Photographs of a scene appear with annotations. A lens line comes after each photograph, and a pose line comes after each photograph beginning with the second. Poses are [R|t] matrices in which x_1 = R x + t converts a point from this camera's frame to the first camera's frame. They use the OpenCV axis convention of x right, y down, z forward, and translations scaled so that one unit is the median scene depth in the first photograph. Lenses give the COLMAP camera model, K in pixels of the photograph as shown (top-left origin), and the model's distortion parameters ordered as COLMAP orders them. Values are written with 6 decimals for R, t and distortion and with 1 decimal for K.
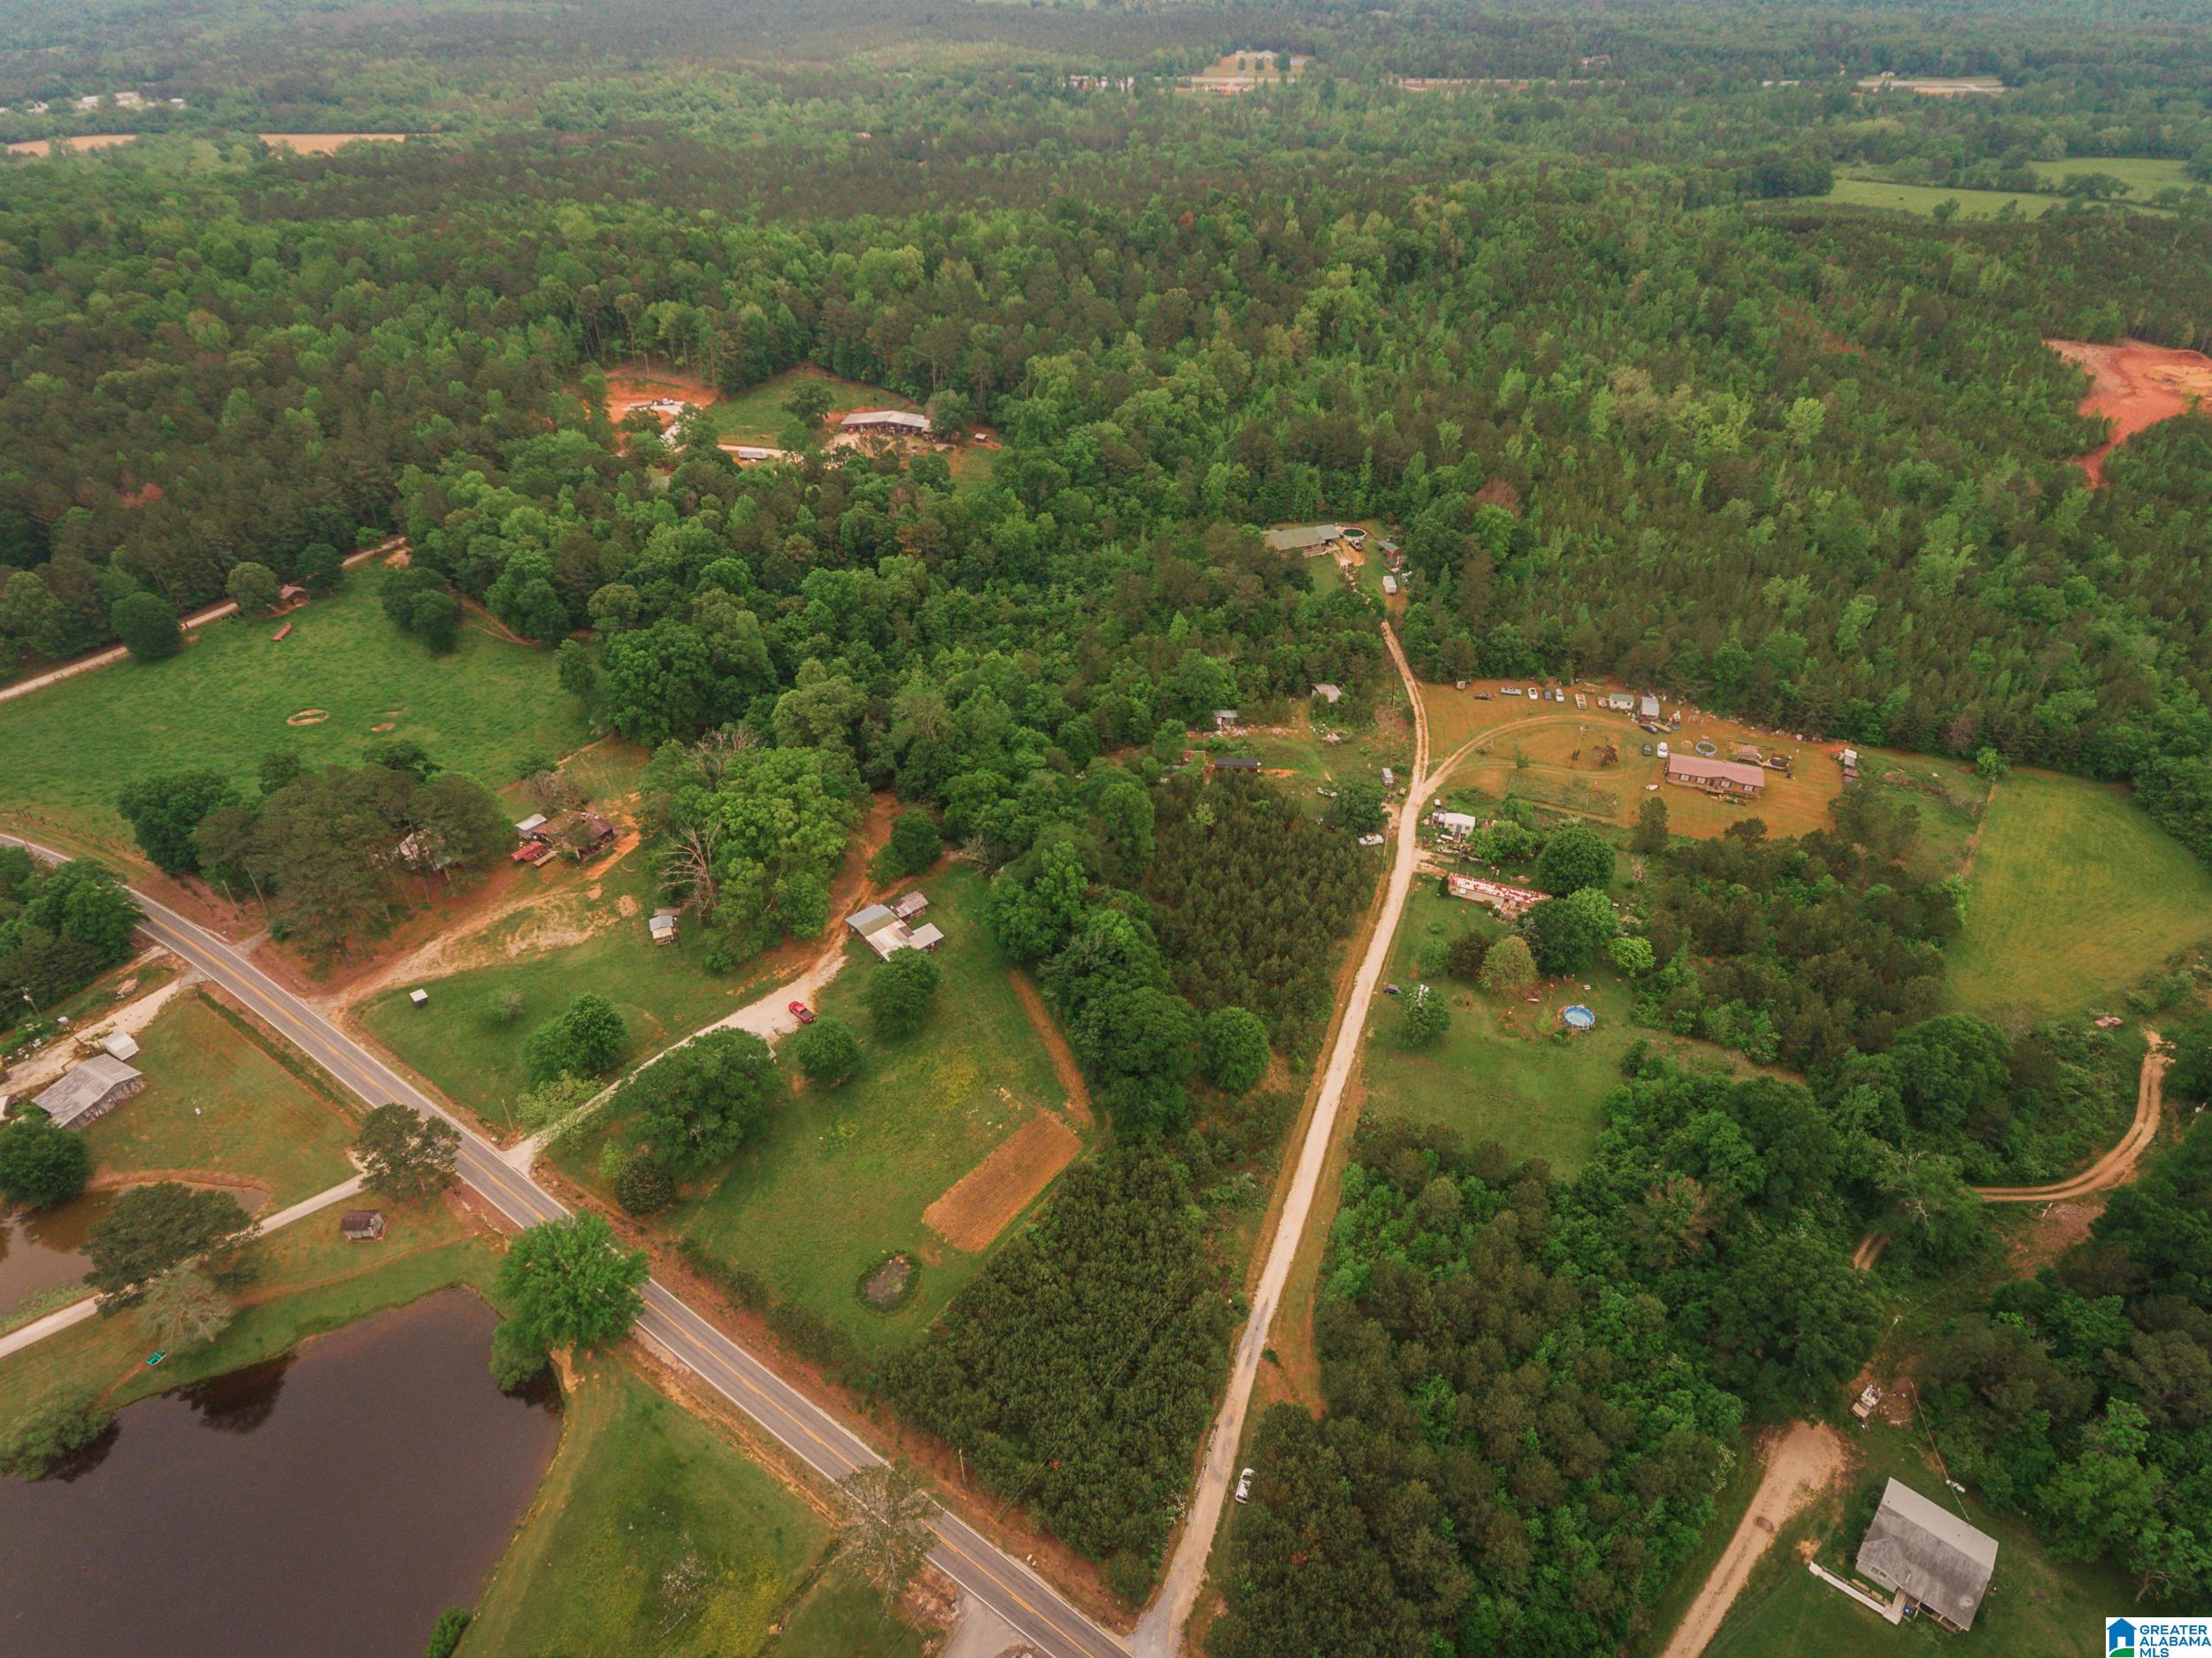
lens RADIAL K [[1302.7, 0, 1097.6], [0, 1302.7, 821.7], [0, 0, 1]] dist [-0.003484, -0.000380]
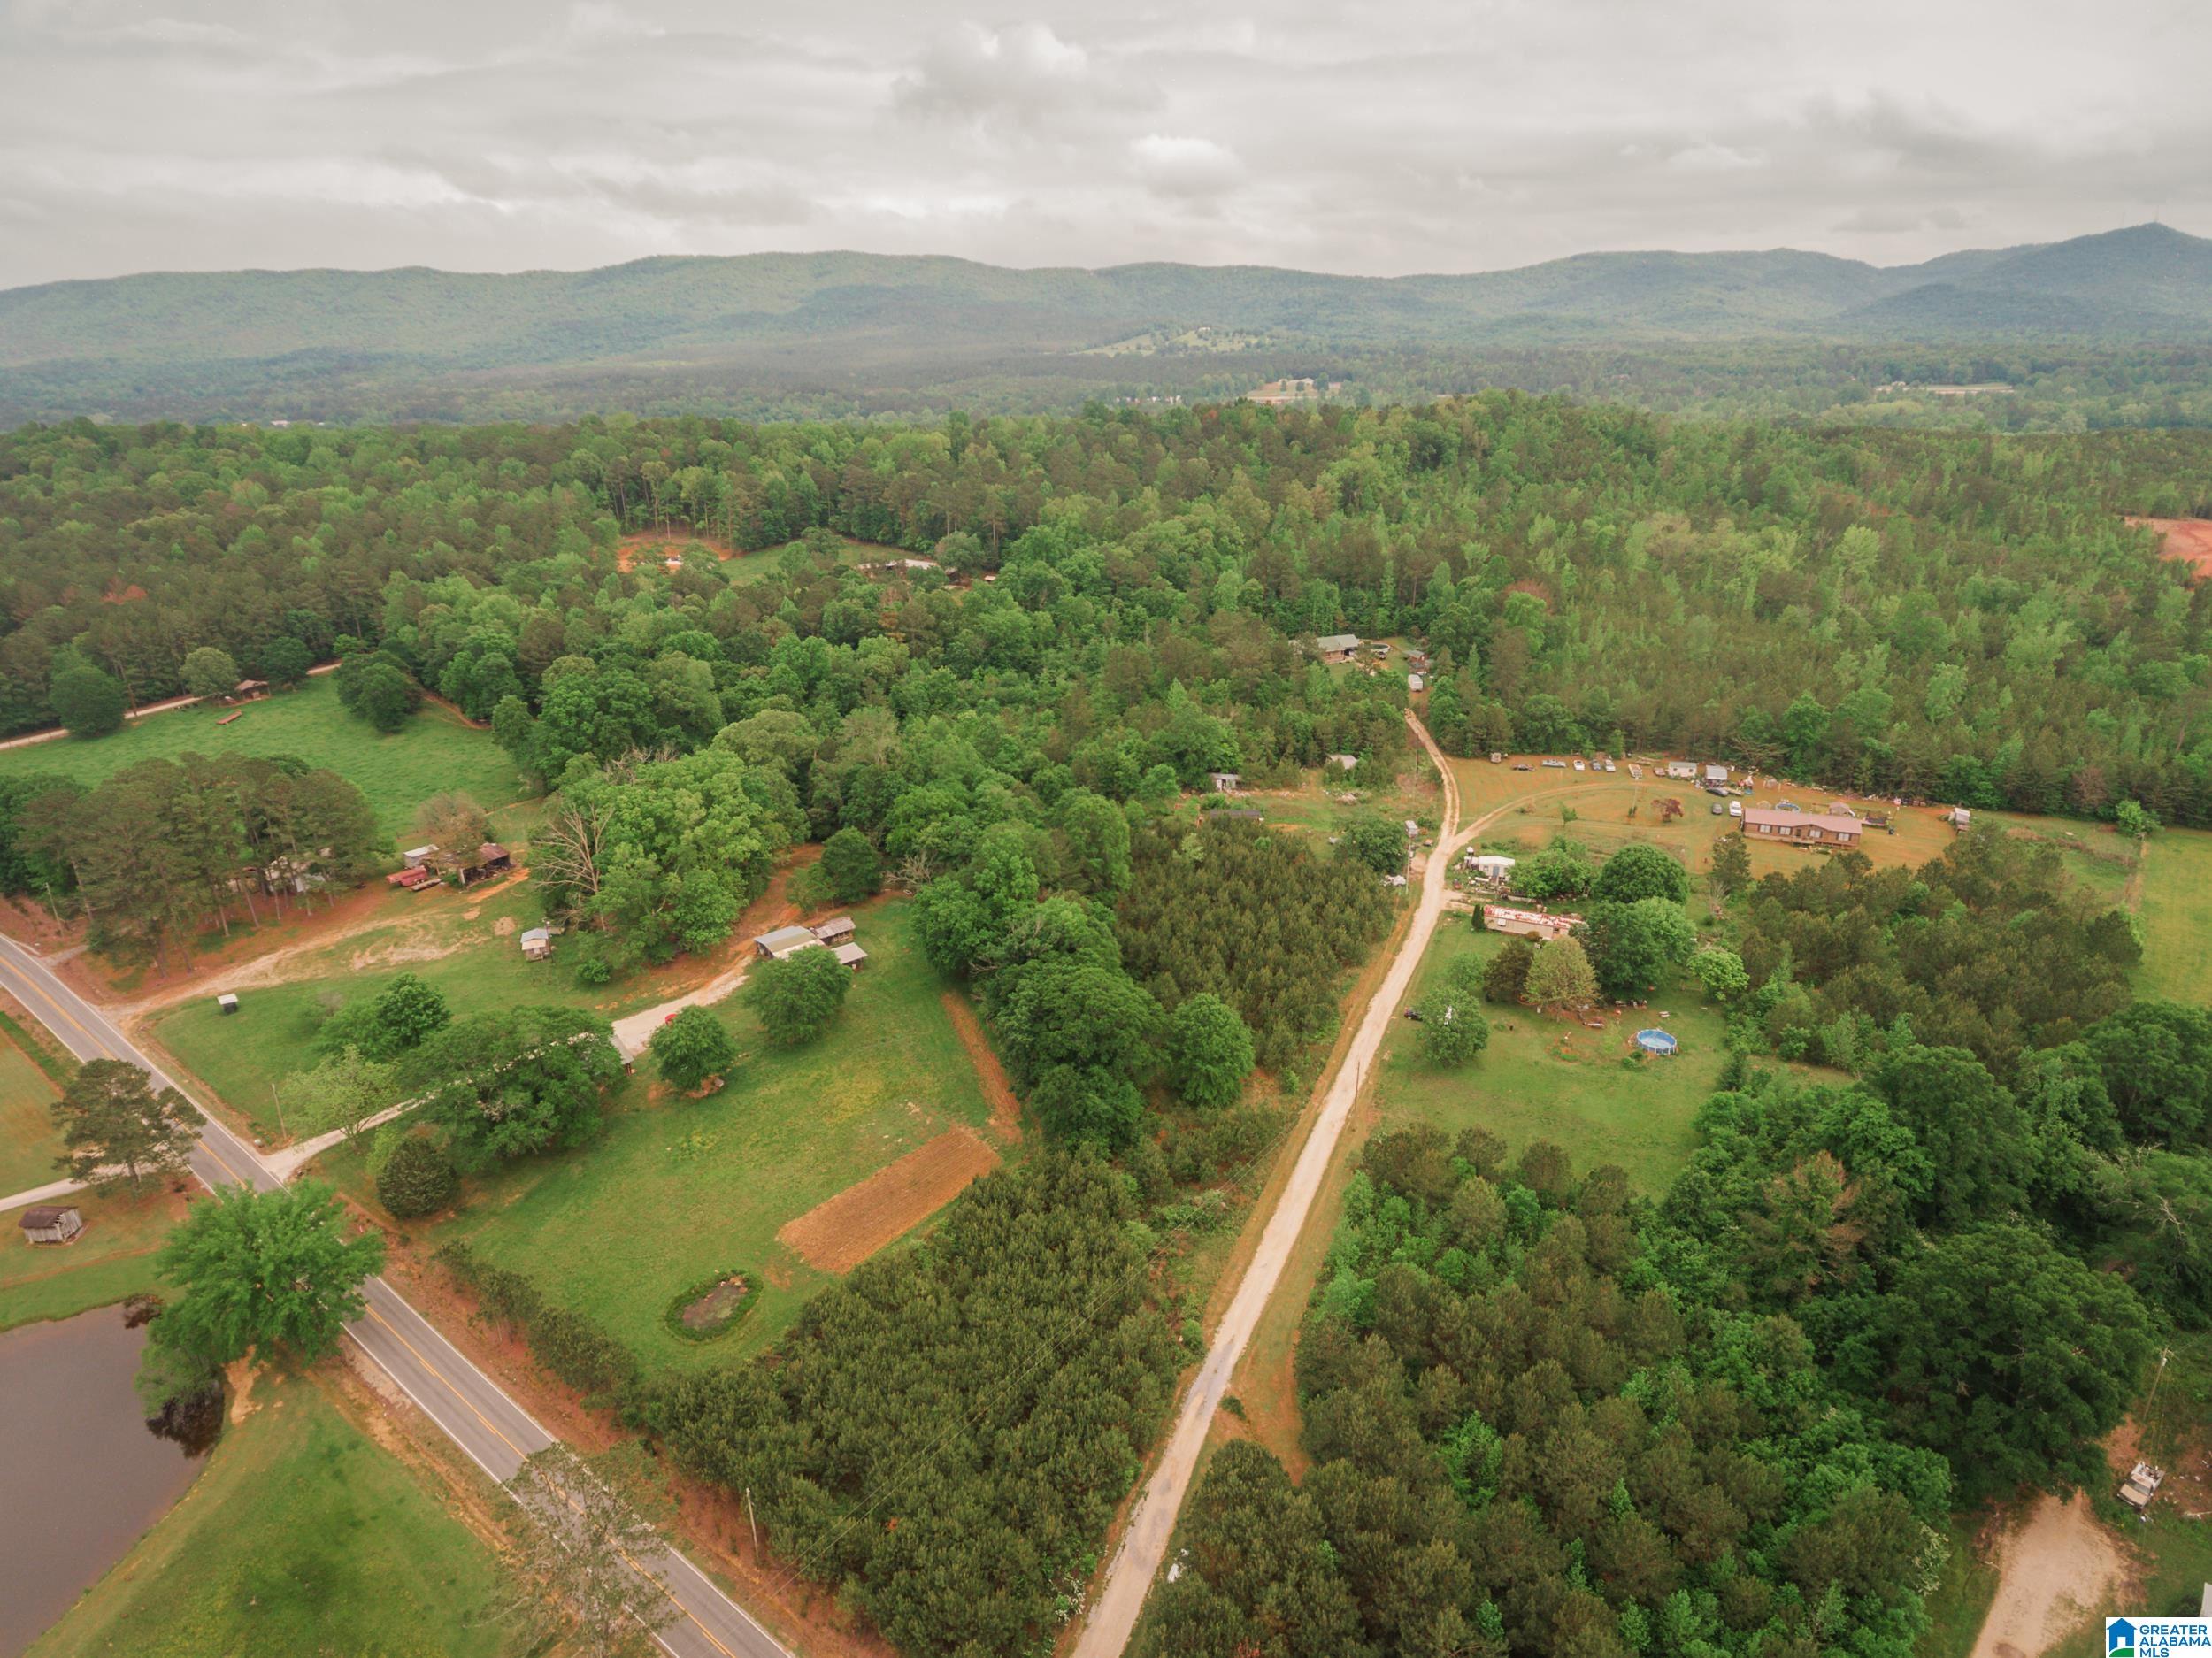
lens RADIAL K [[1302.7, 0, 1097.6], [0, 1302.7, 821.7], [0, 0, 1]] dist [-0.003484, -0.000380]
pose [[0.998798, 0.004404, -0.048820, 0.066059], [-0.015997, 0.970710, -0.239721, 0.195418], [0.046334, 0.240214, 0.969613, 0.178123]]
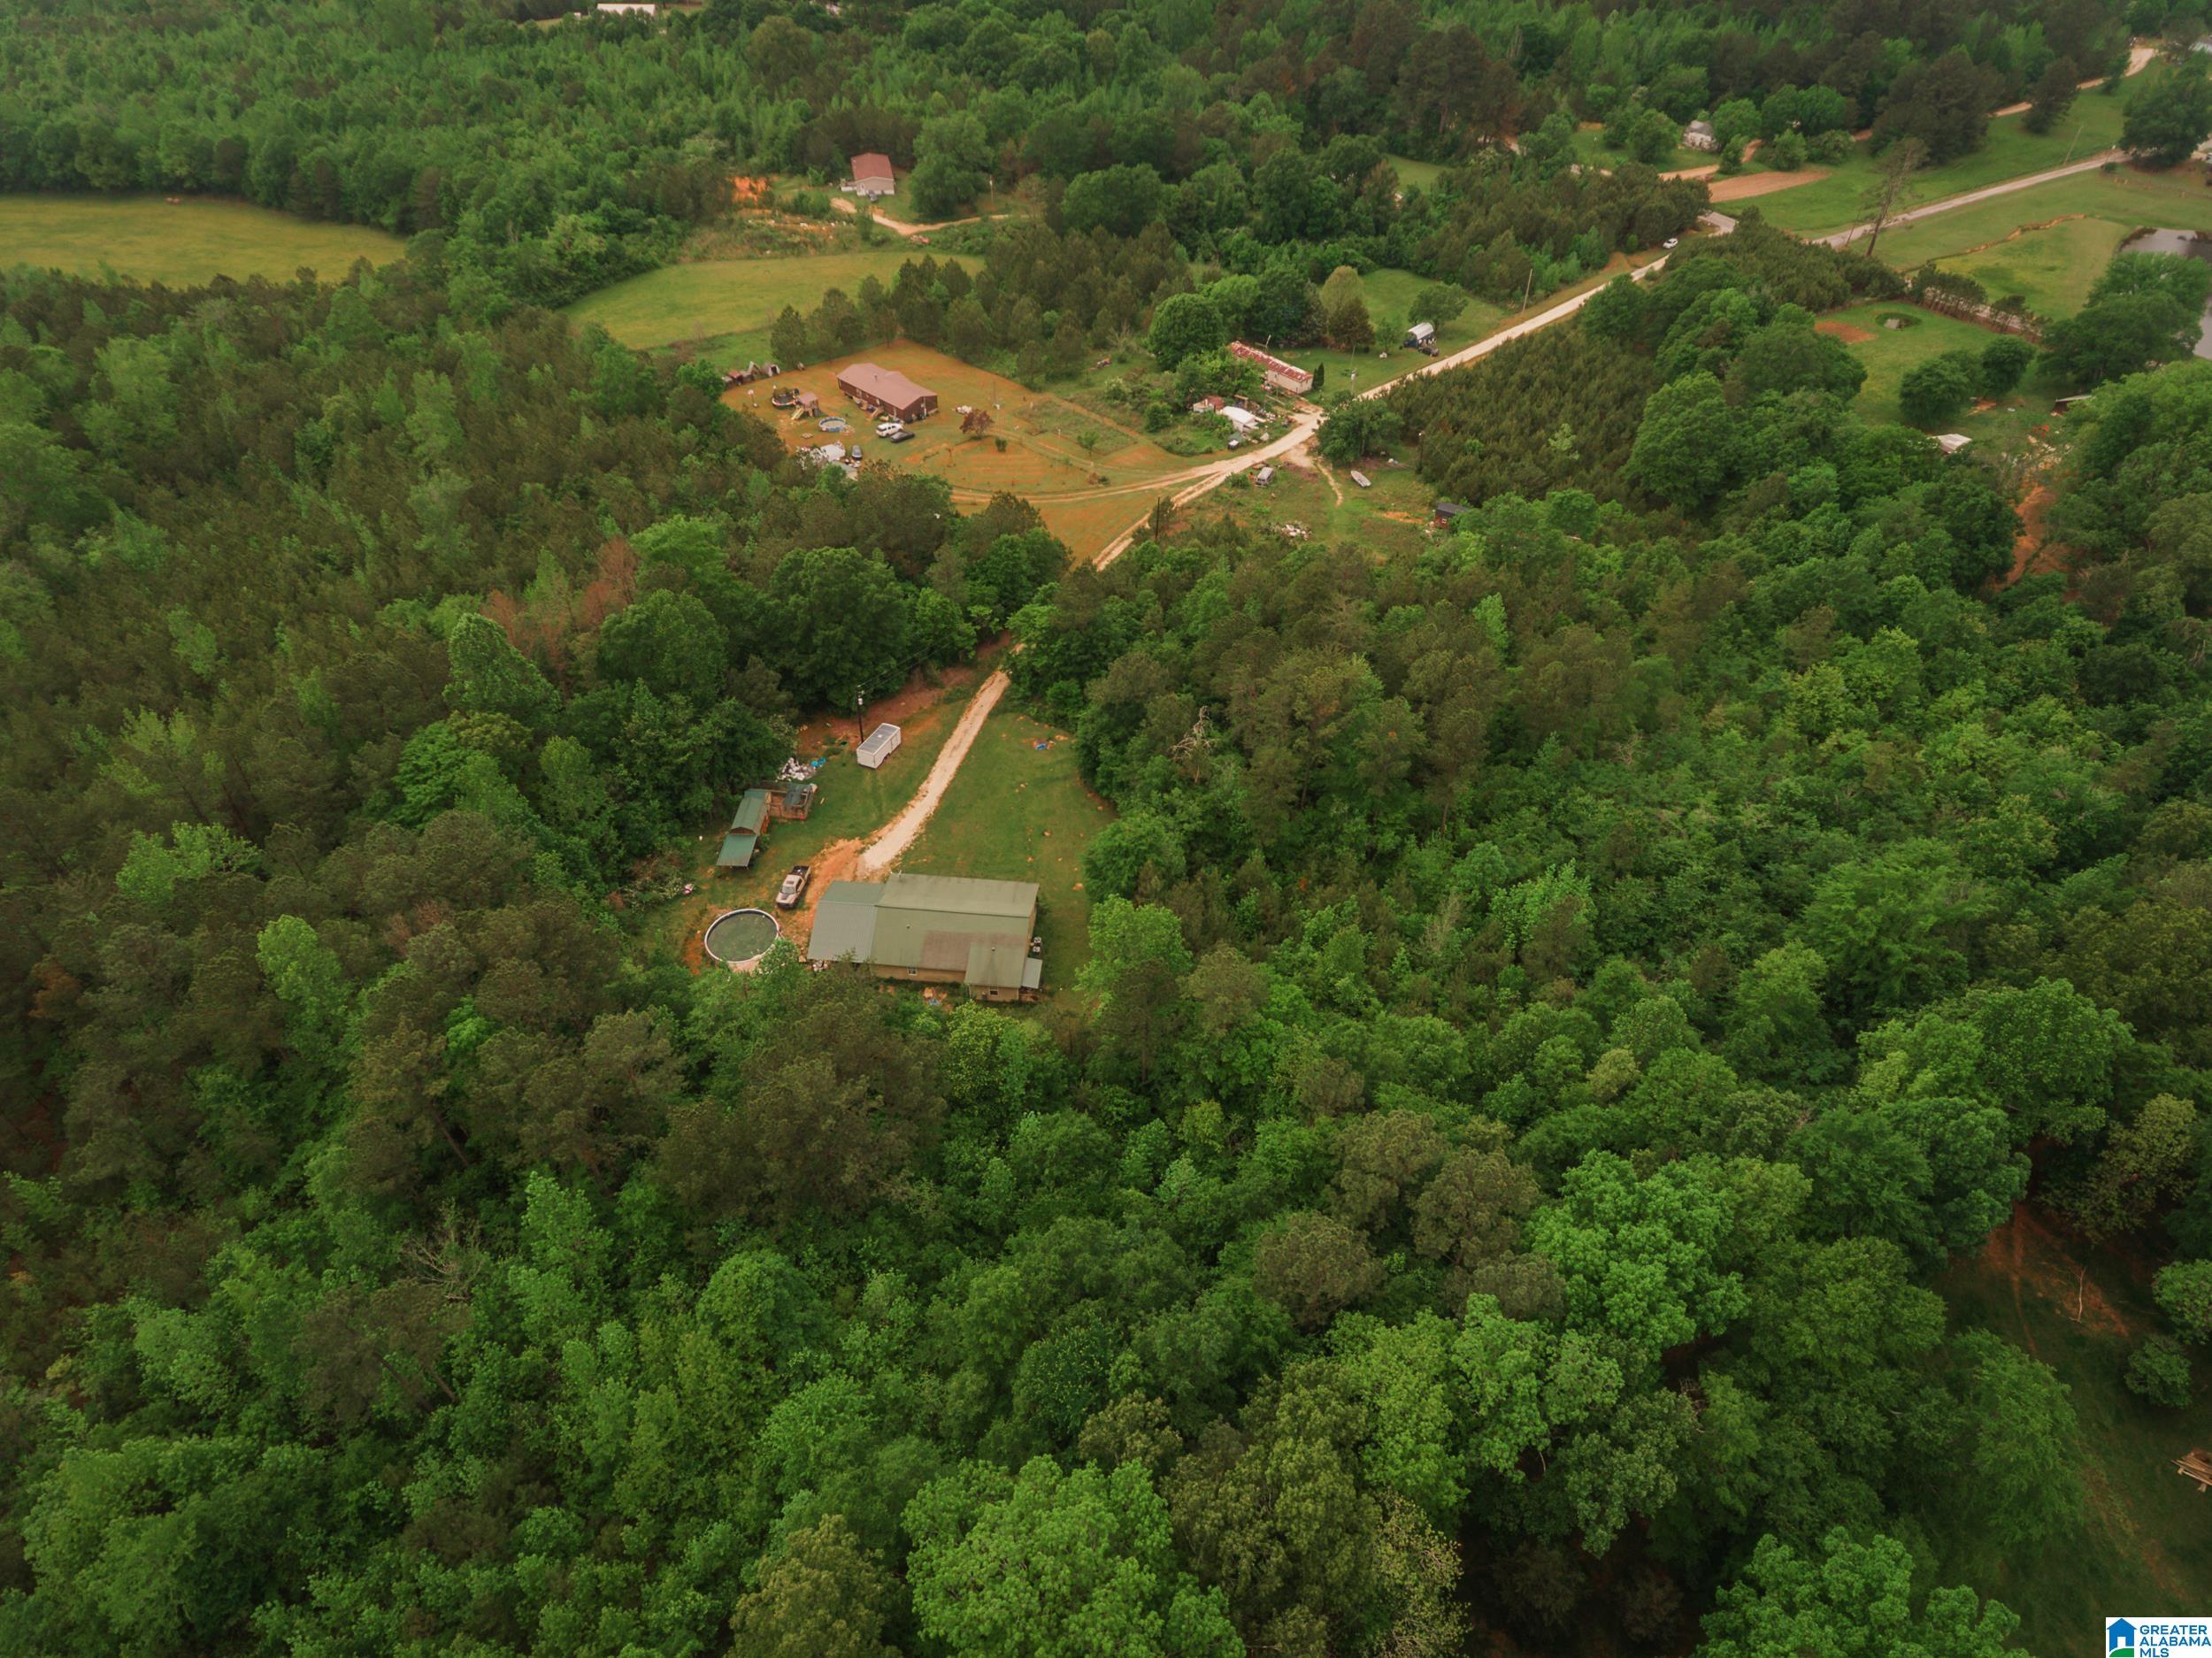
lens RADIAL K [[1302.7, 0, 1097.6], [0, 1302.7, 821.7], [0, 0, 1]] dist [-0.003484, -0.000380]
pose [[-0.908423, -0.289257, 0.301824, 0.032749], [0.226231, 0.266983, 0.936771, -0.815961], [-0.351549, 0.919266, -0.177095, 1.562600]]
